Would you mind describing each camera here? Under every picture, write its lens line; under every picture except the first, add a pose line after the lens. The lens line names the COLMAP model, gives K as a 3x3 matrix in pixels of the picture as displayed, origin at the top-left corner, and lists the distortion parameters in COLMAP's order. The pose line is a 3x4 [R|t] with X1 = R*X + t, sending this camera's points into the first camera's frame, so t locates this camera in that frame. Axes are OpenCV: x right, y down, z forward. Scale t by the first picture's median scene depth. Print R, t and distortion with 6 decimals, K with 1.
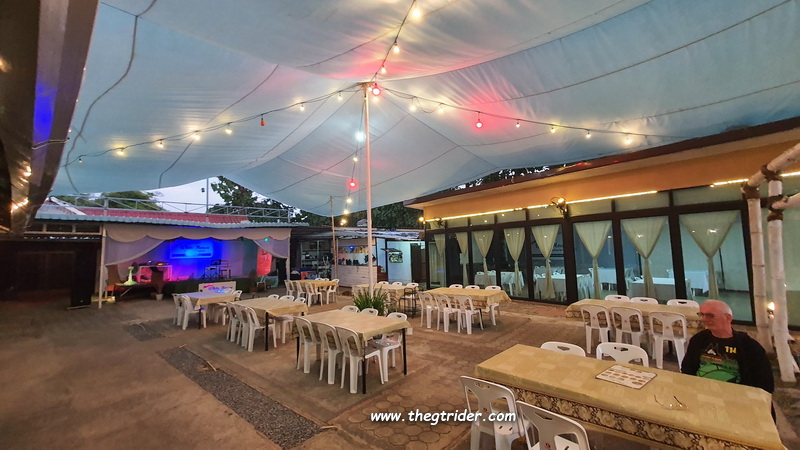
lens RADIAL K [[315.4, 0, 398.0], [0, 315.4, 226.8], [0, 0, 1]] dist [0.001274, -0.001527]
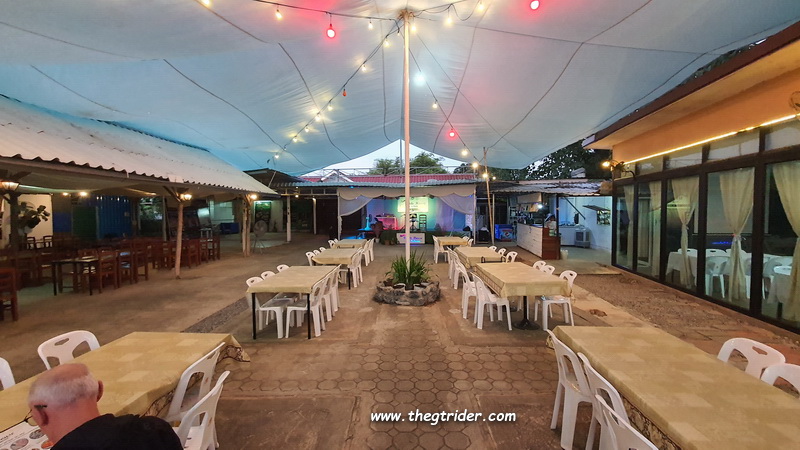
lens RADIAL K [[315.4, 0, 398.9], [0, 315.4, 223.7], [0, 0, 1]] dist [0.001274, -0.001527]
pose [[0.659869, 0.052966, -0.749511, 0.383958], [0.048118, 0.992486, 0.112500, 0.007119], [0.749838, -0.110300, 0.652362, 0.254229]]
